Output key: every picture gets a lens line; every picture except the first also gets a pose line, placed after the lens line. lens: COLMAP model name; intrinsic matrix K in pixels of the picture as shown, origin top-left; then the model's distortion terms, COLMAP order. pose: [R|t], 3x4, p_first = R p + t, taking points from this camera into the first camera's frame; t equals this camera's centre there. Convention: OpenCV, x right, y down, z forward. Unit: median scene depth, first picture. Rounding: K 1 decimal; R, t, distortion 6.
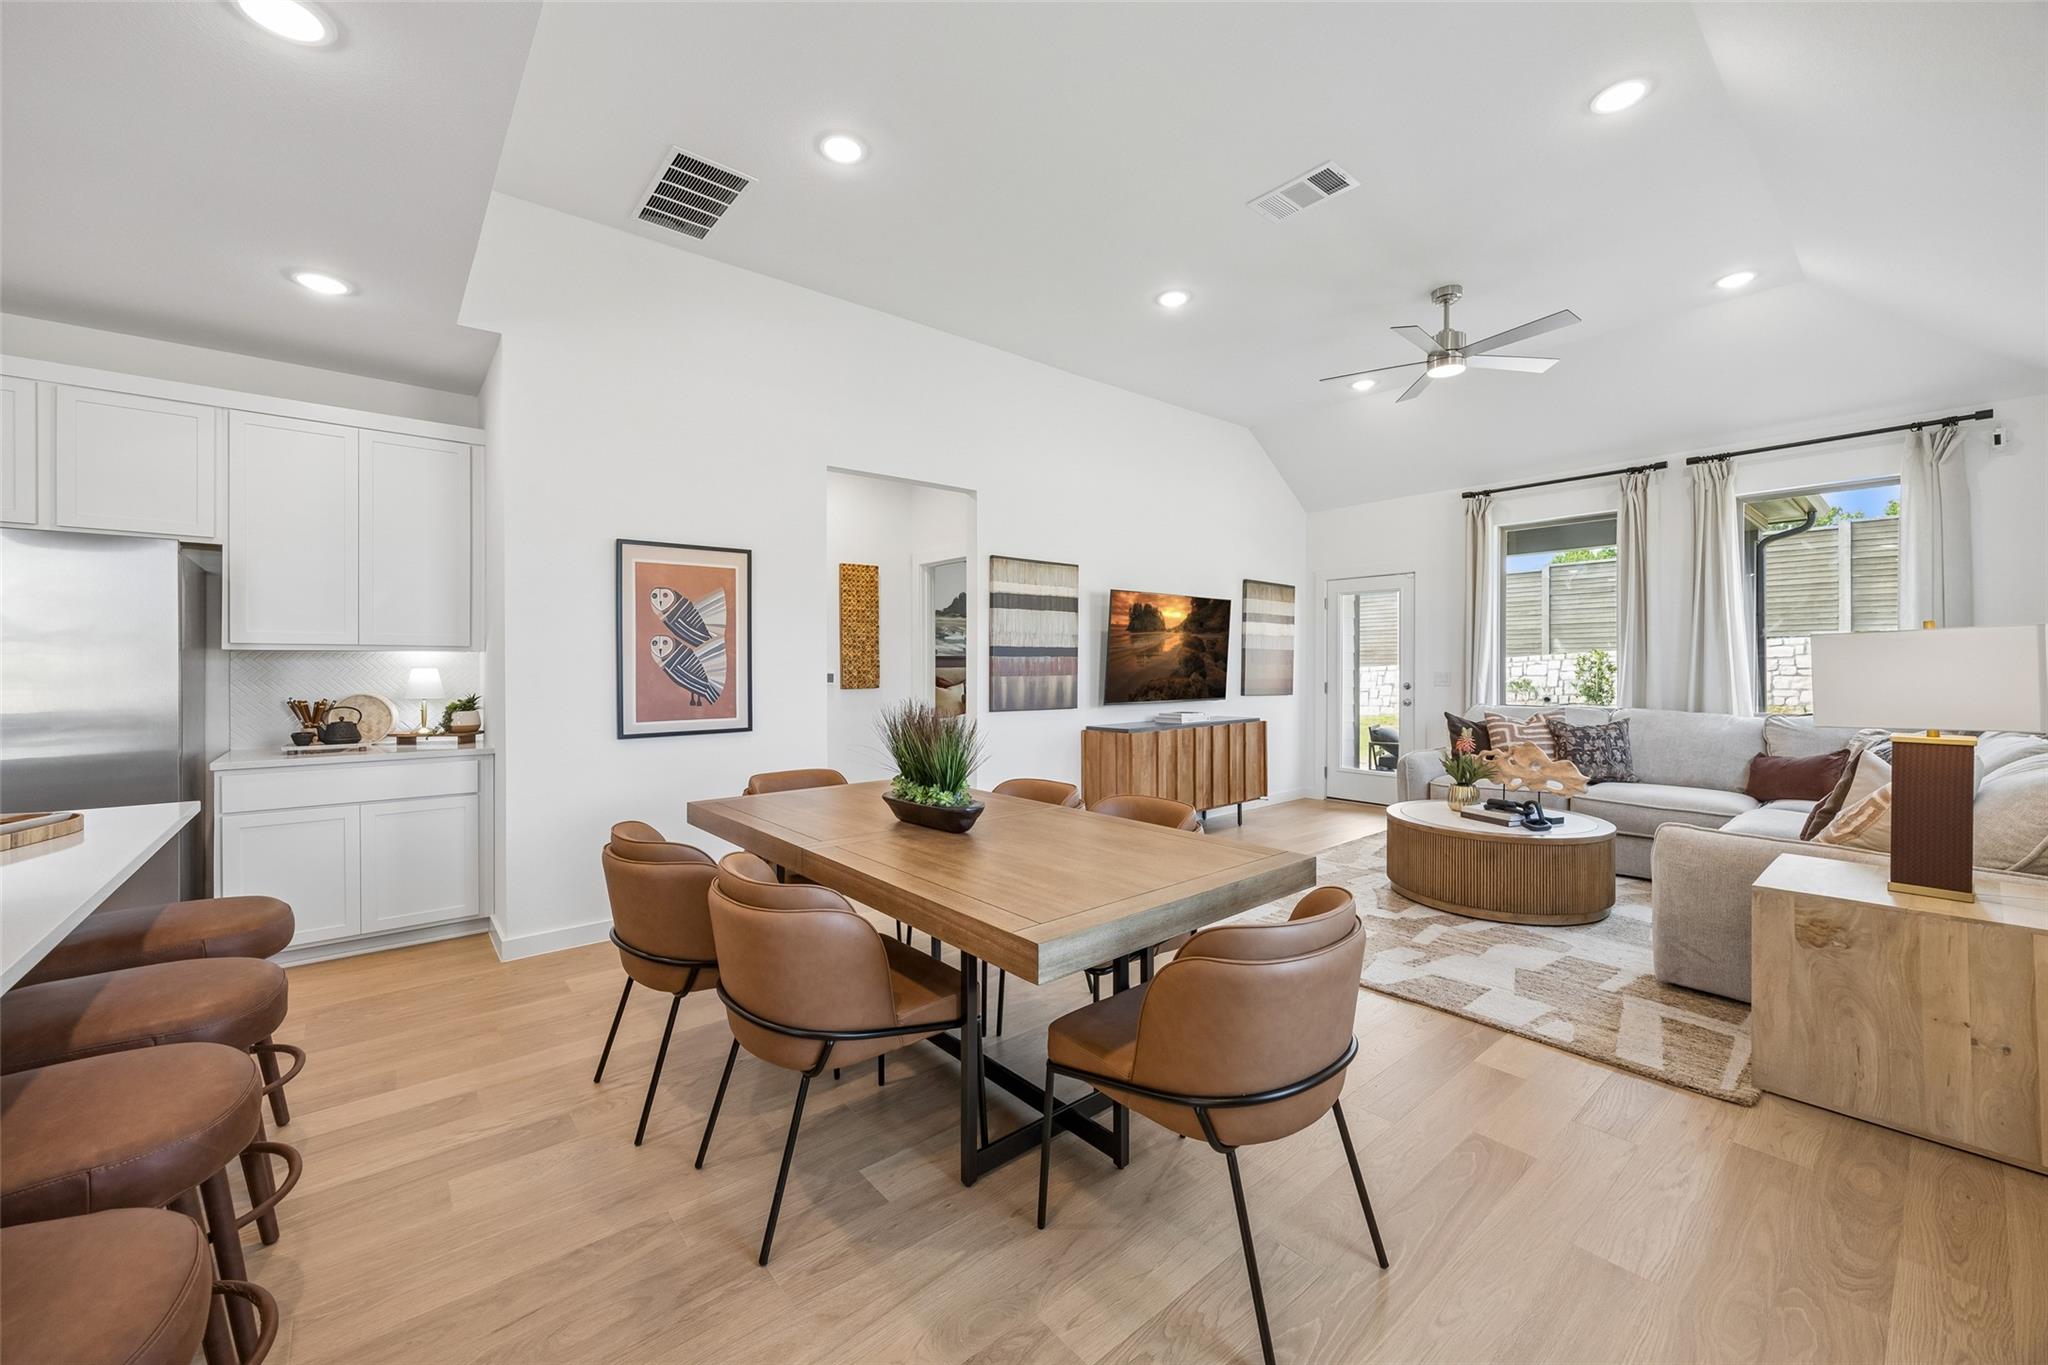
lens RADIAL K [[791.4, 0, 1015.4], [0, 791.4, 672.1], [0, 0, 1]] dist [-0.007545, 0.000903]
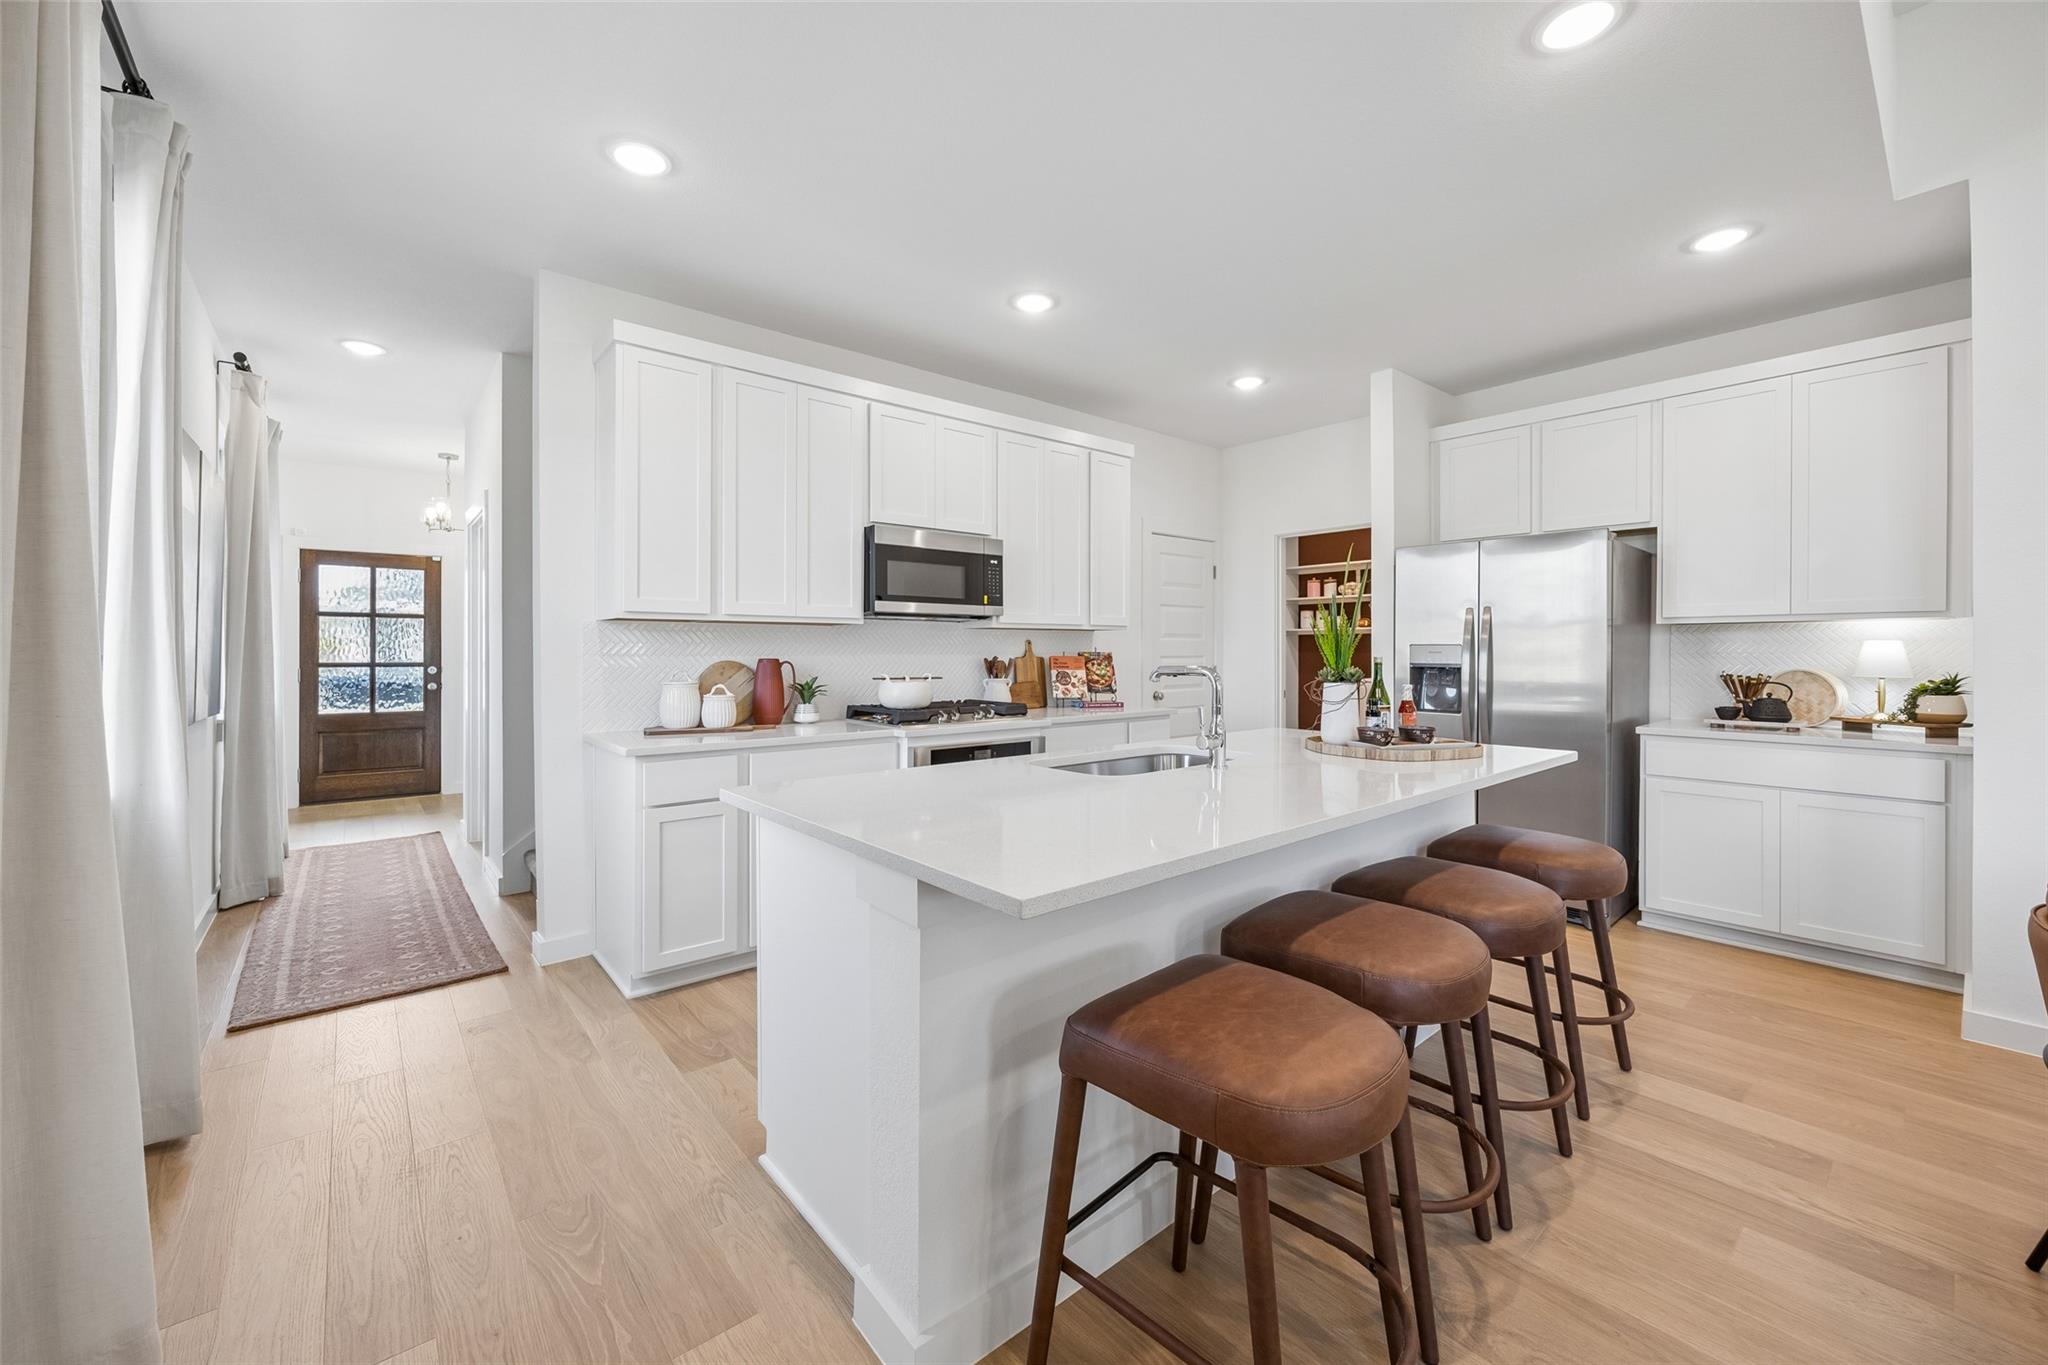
lens RADIAL K [[791.4, 0, 1007.9], [0, 791.4, 650.8], [0, 0, 1]] dist [-0.007545, 0.000903]
pose [[-0.001213, 0.001958, -0.999997, 0.063795], [-0.009482, 0.999953, 0.001969, 0.012672], [0.999954, 0.009484, -0.001194, 0.093676]]
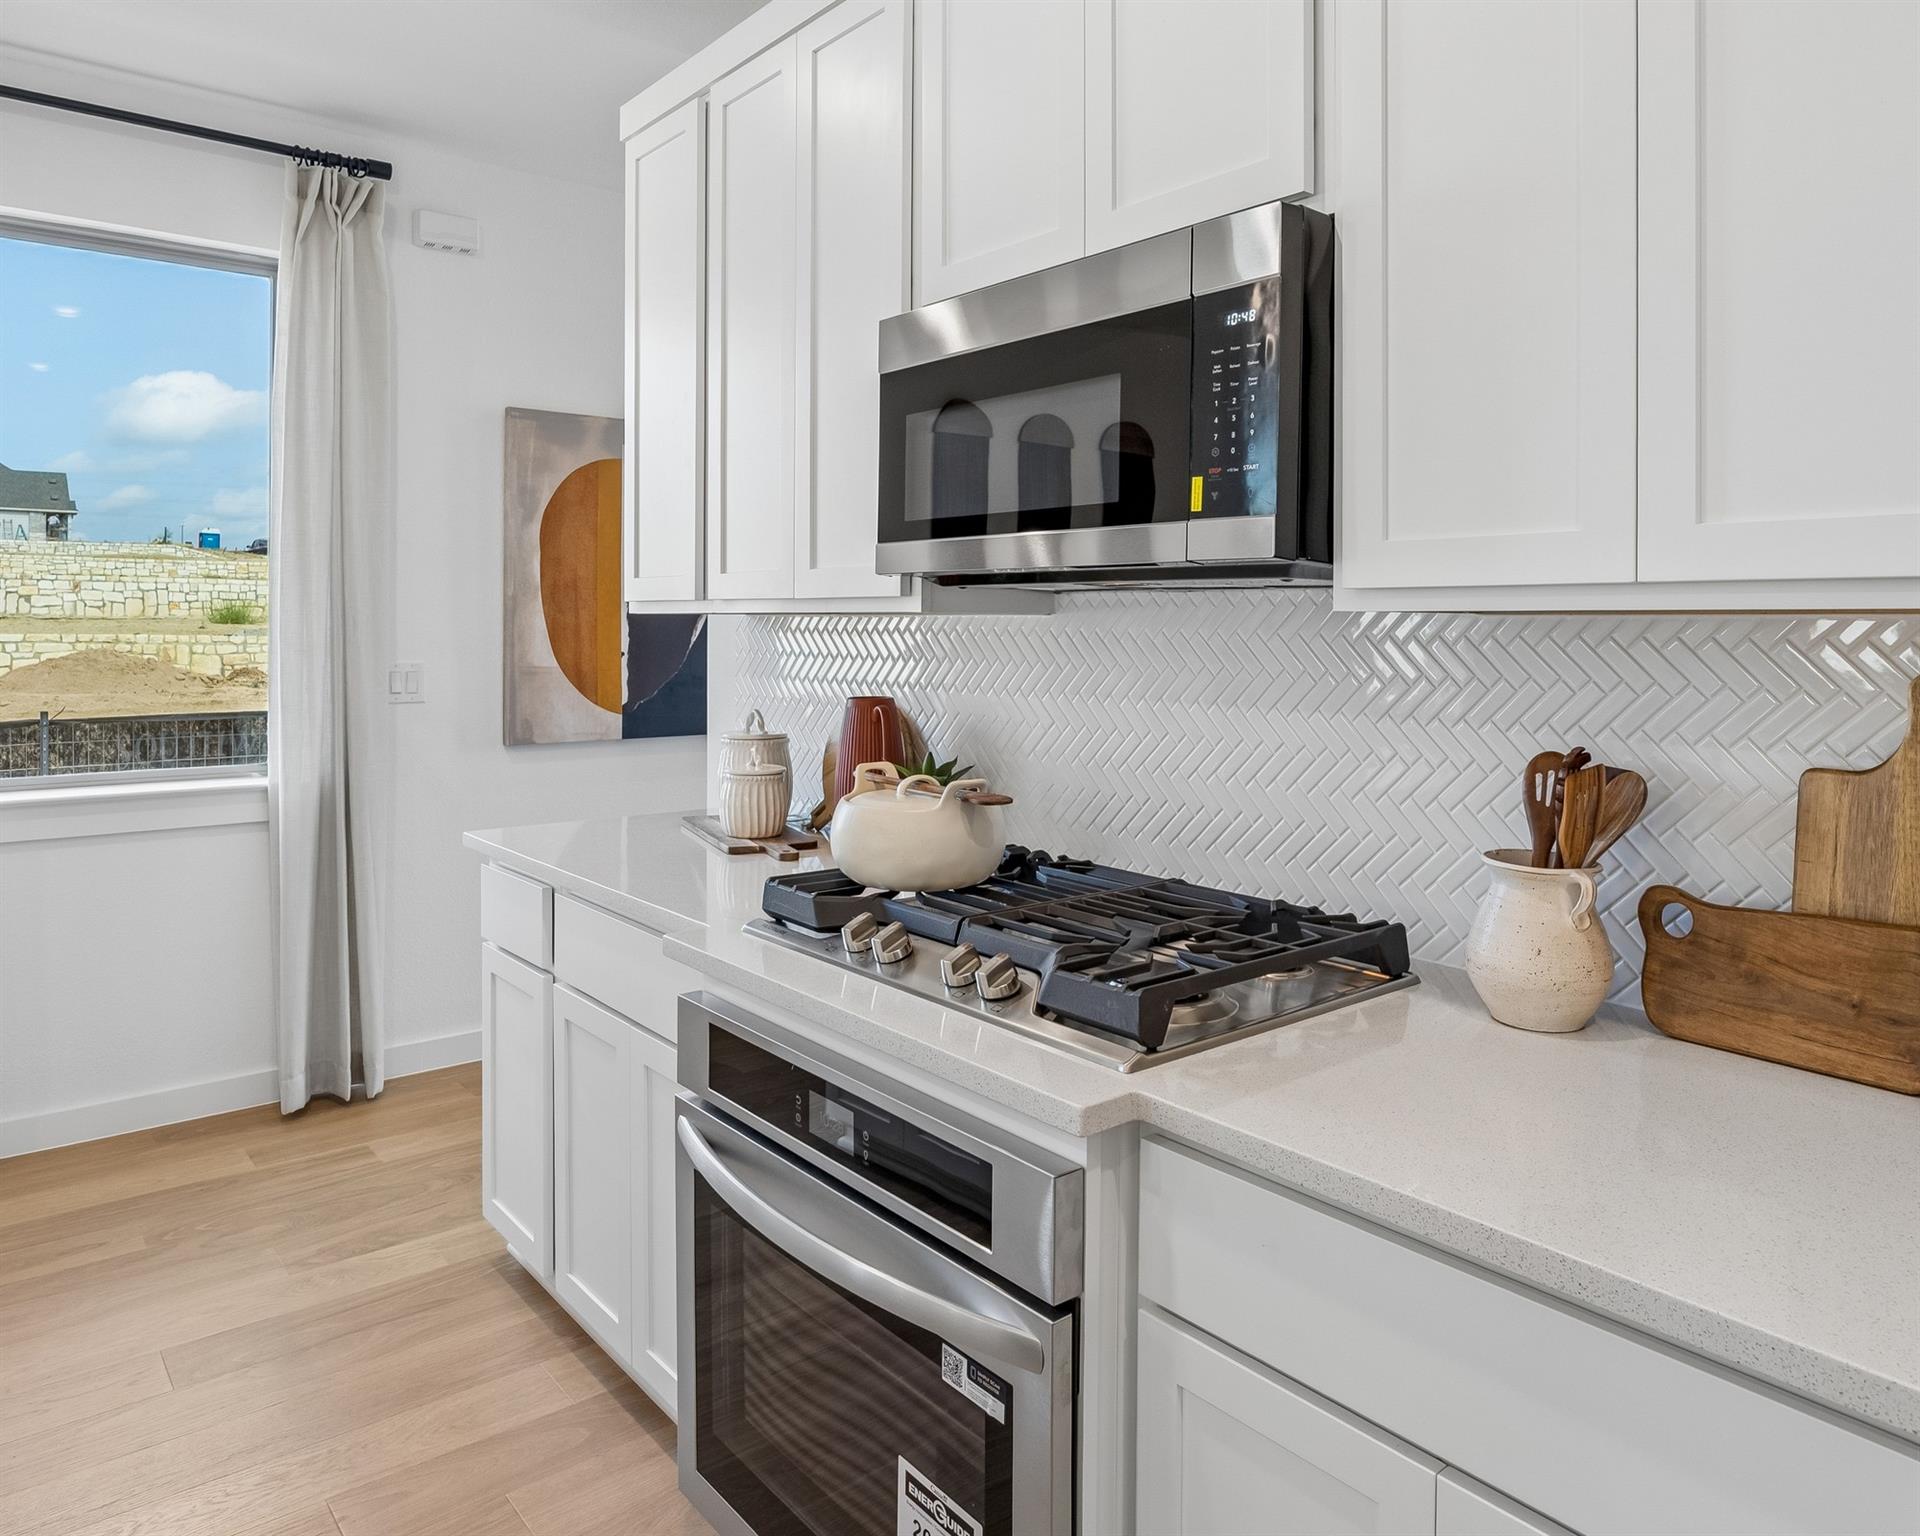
lens RADIAL K [[1302.2, 0, 926.5], [0, 1302.2, 633.1], [0, 0, 1]] dist [-0.001410, -0.002236]
pose [[-0.999865, 0.000316, 0.016411, -0.862117], [0.000620, 0.999829, 0.018482, -0.016155], [-0.016402, 0.018489, -0.999695, 0.441902]]
